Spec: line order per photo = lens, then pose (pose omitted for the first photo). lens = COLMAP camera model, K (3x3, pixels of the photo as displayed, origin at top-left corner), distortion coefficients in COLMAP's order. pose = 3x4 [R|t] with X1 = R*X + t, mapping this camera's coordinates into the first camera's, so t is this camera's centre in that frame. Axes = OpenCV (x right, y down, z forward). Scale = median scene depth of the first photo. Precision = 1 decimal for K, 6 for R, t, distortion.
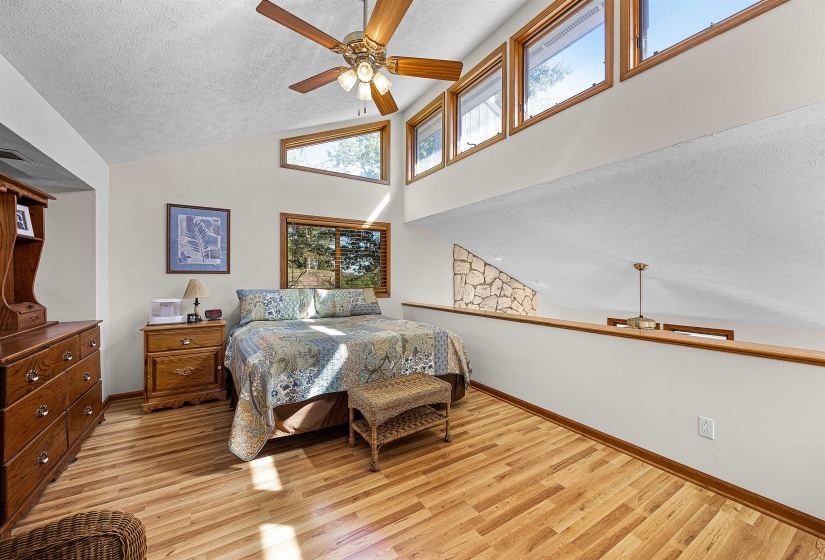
lens RADIAL K [[317.0, 0, 418.3], [0, 317.0, 277.6], [0, 0, 1]] dist [-0.001466, -0.000165]
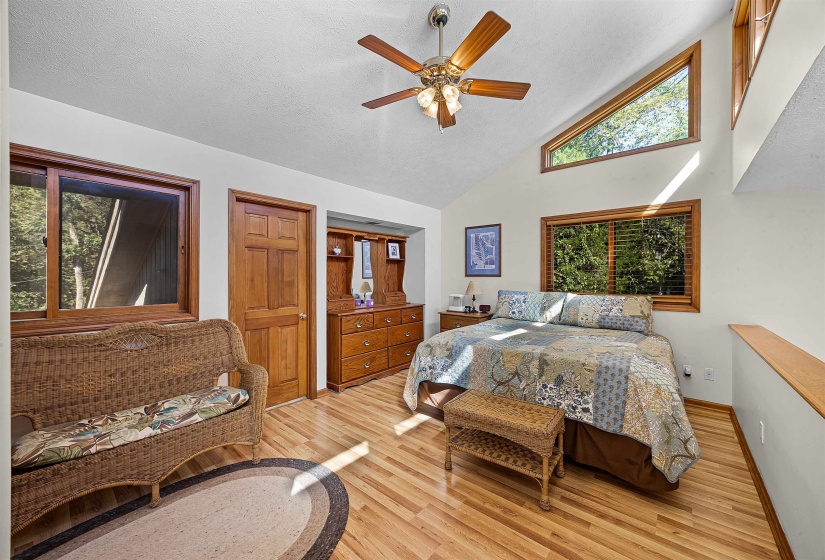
lens RADIAL K [[317.0, 0, 419.8], [0, 317.0, 277.4], [0, 0, 1]] dist [-0.001466, -0.000165]
pose [[0.315211, 0.005824, -0.949004, 0.592153], [-0.005031, 0.999977, 0.004466, -0.017243], [0.949008, 0.003366, 0.315233, 0.421572]]
